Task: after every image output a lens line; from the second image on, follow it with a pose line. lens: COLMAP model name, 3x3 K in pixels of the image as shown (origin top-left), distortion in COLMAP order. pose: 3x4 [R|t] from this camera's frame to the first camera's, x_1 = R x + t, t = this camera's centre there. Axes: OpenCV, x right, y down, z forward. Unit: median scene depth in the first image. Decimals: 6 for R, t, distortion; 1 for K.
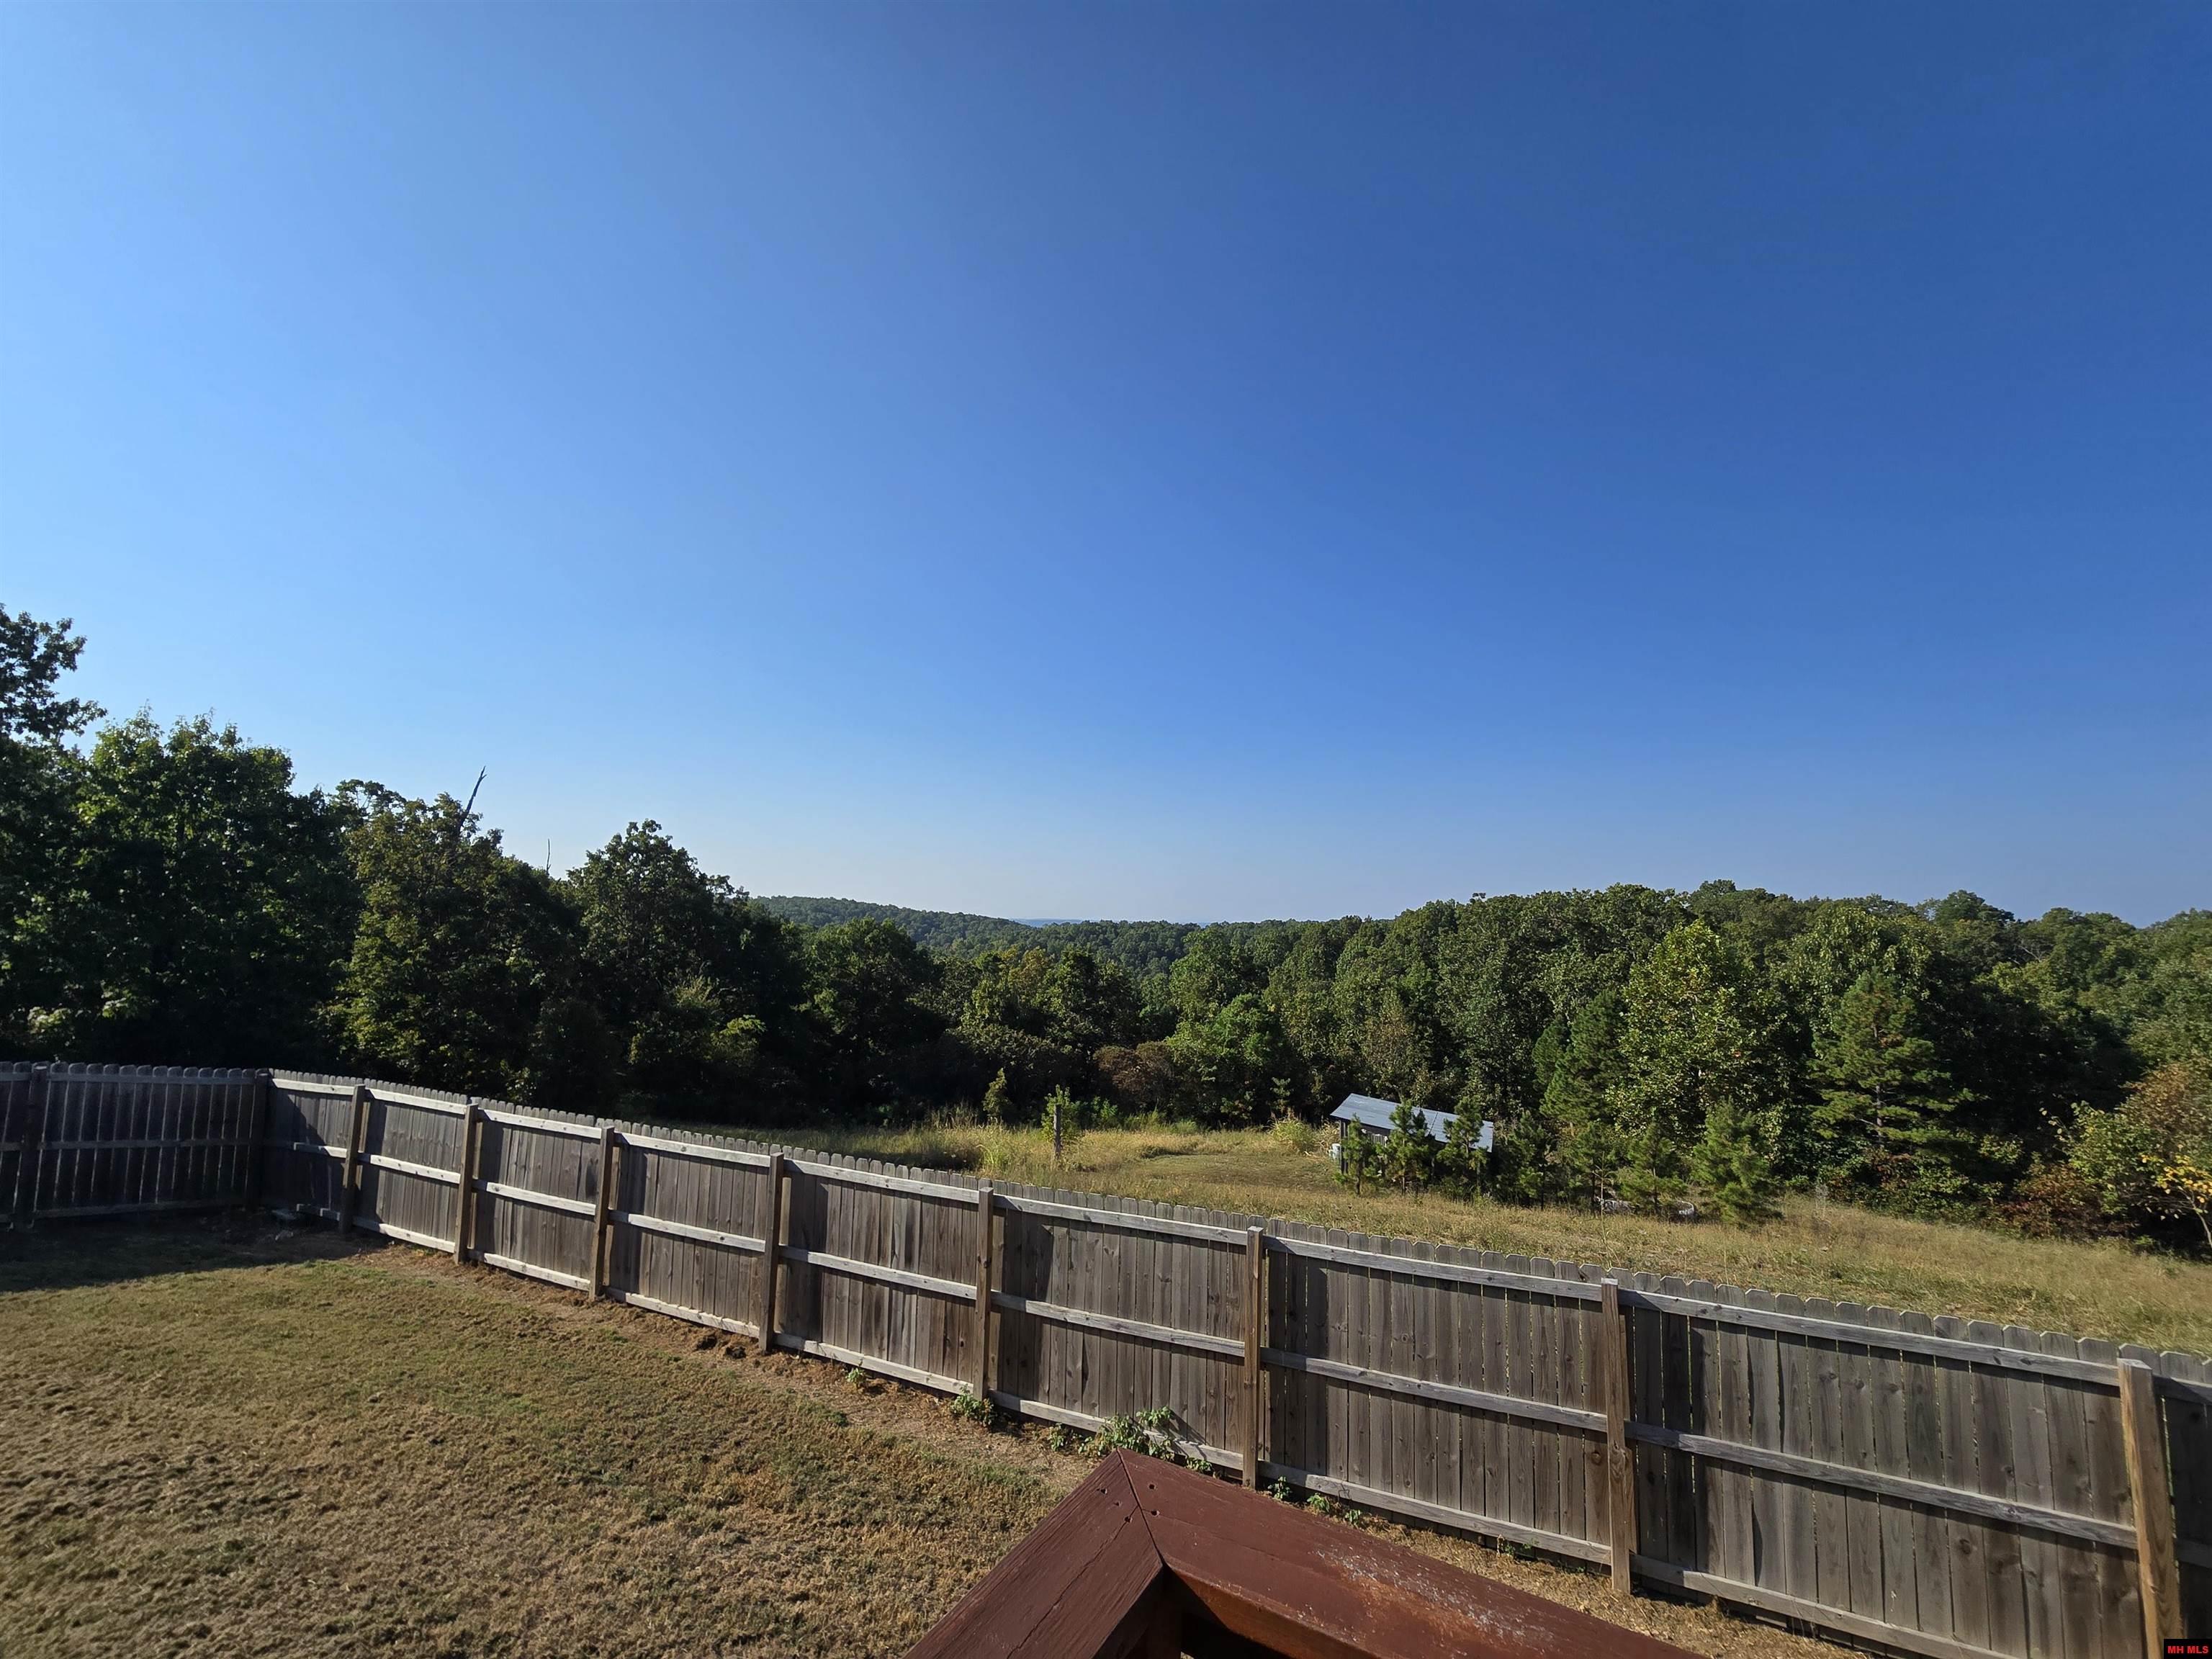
lens RADIAL K [[907.2, 0, 1097.7], [0, 907.2, 845.0], [0, 0, 1]] dist [-0.011292, 0.004502]
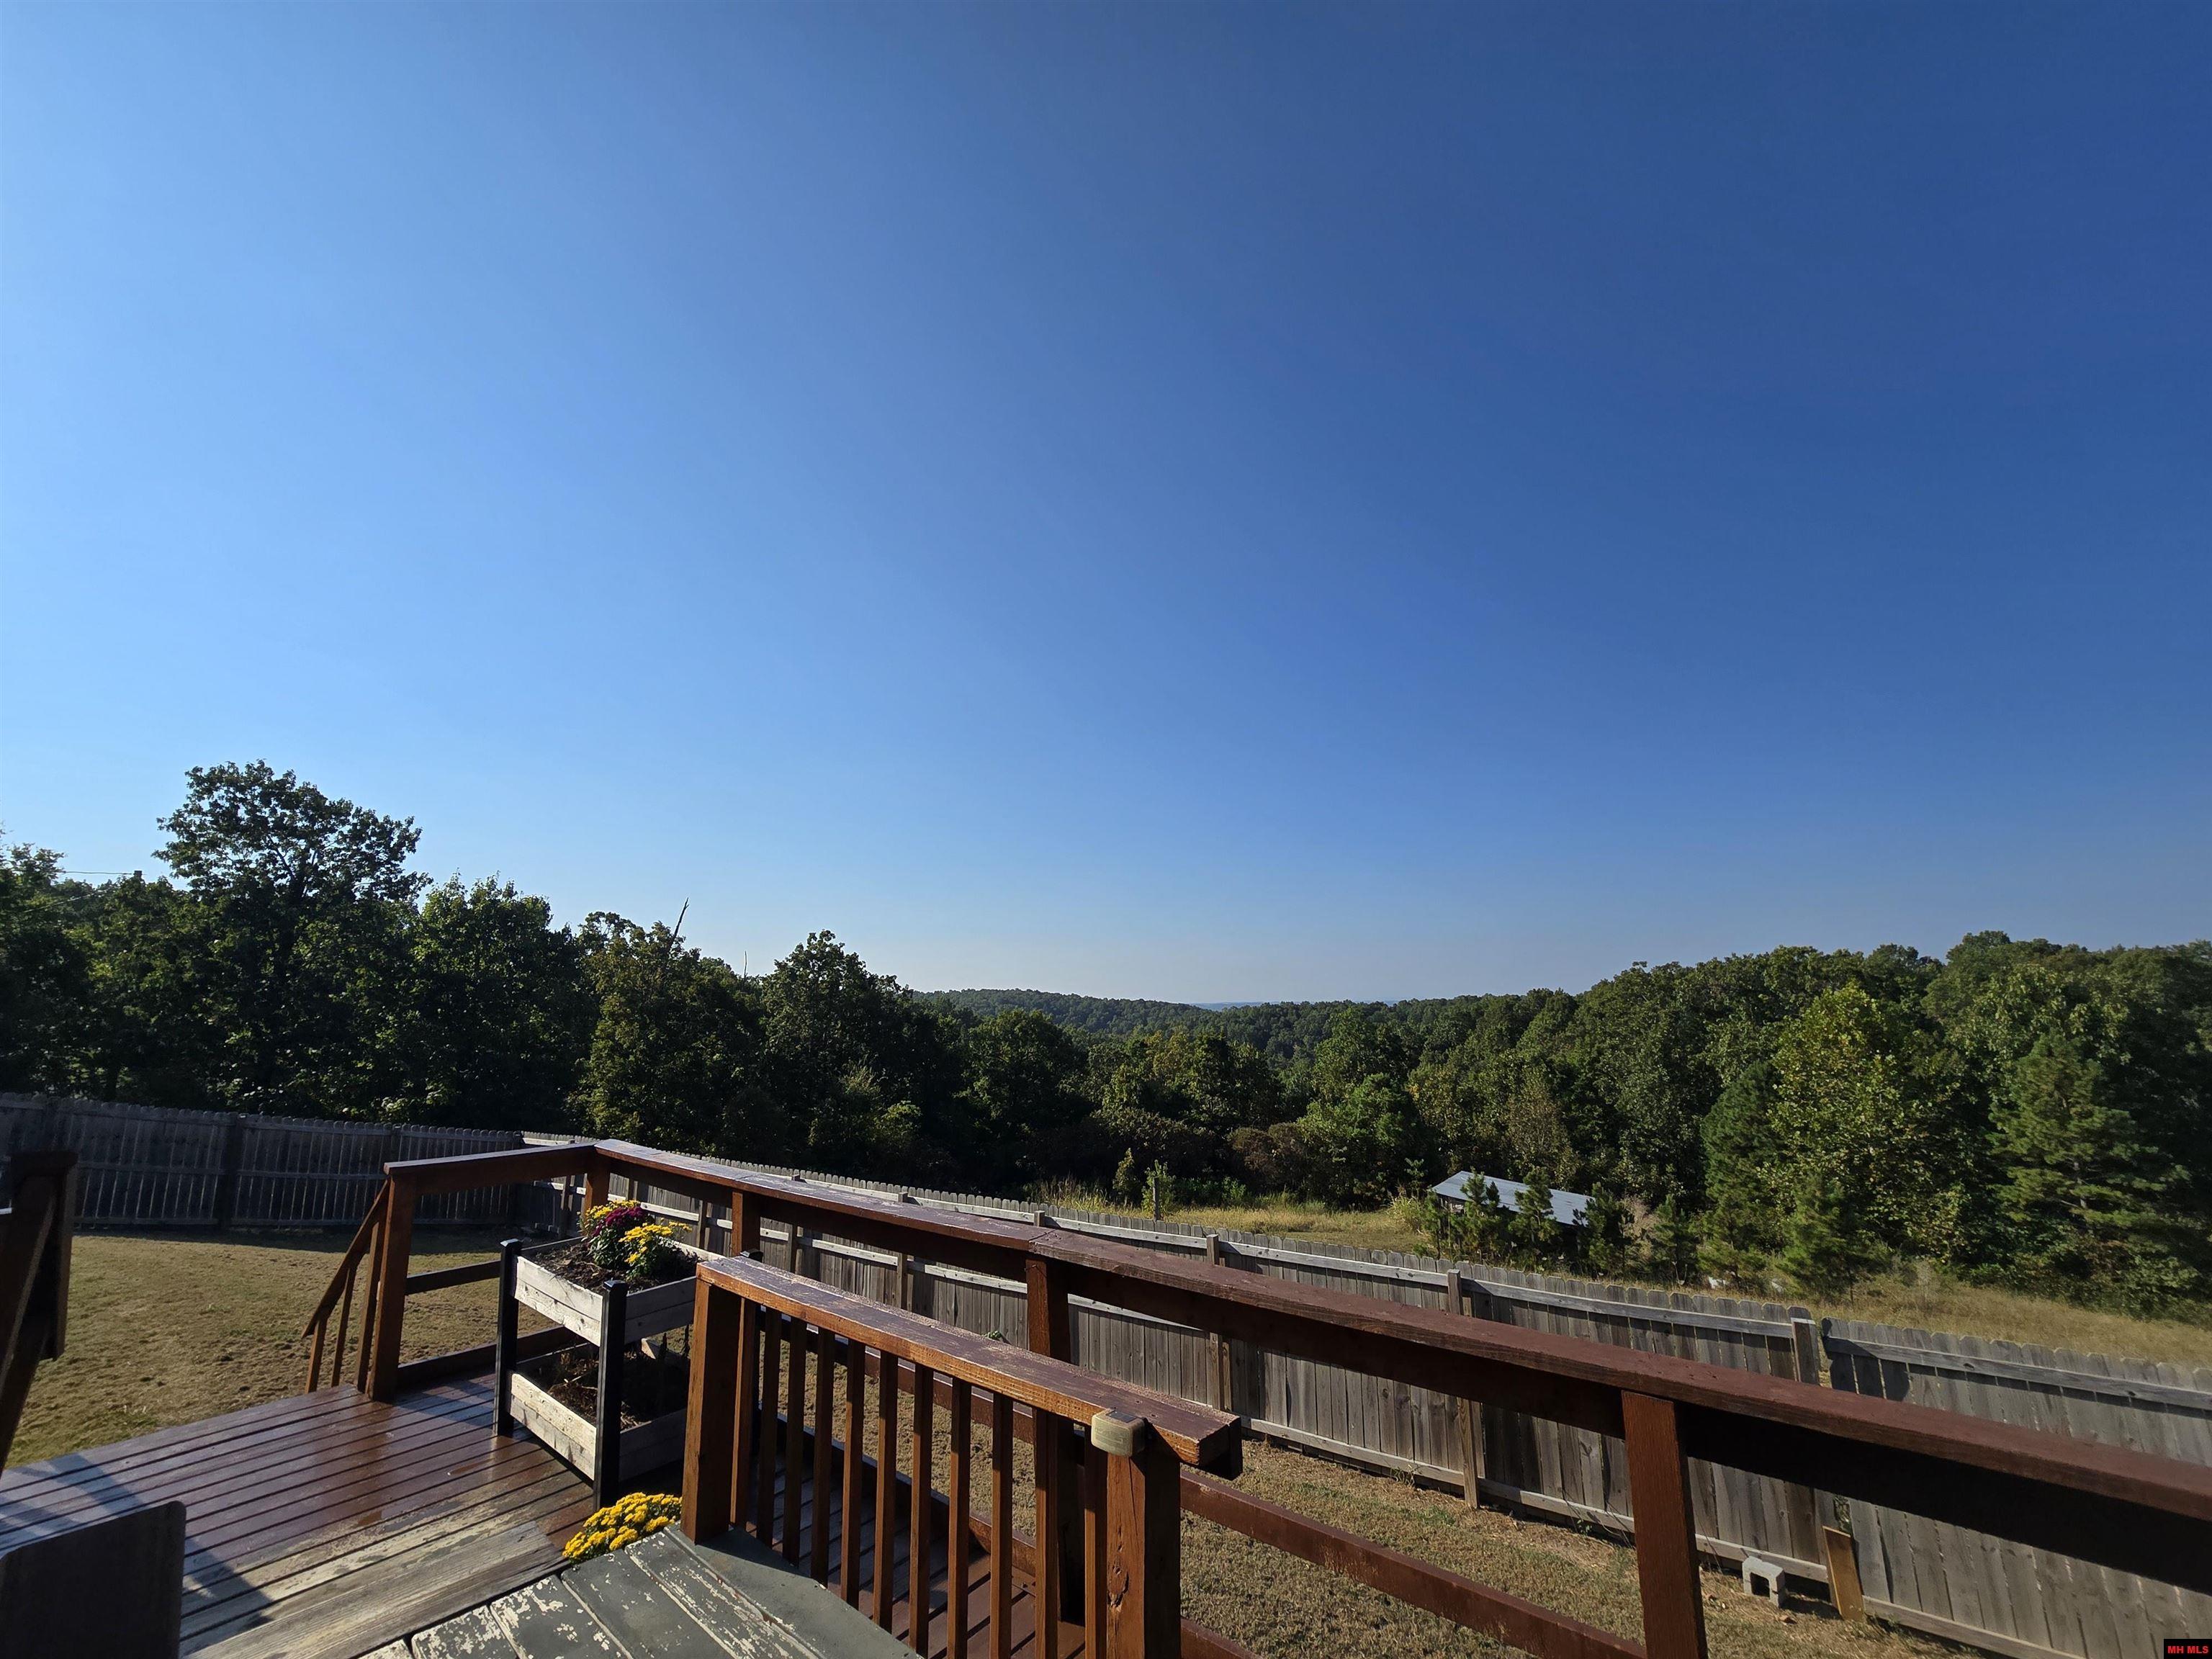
lens RADIAL K [[904.5, 0, 1097.6], [0, 904.5, 846.1], [0, 0, 1]] dist [-0.008790, 0.003086]
pose [[0.979333, -0.067469, -0.190670, 0.107212], [0.049788, 0.994130, -0.096051, -0.009599], [0.196031, 0.084573, 0.976944, -0.100440]]
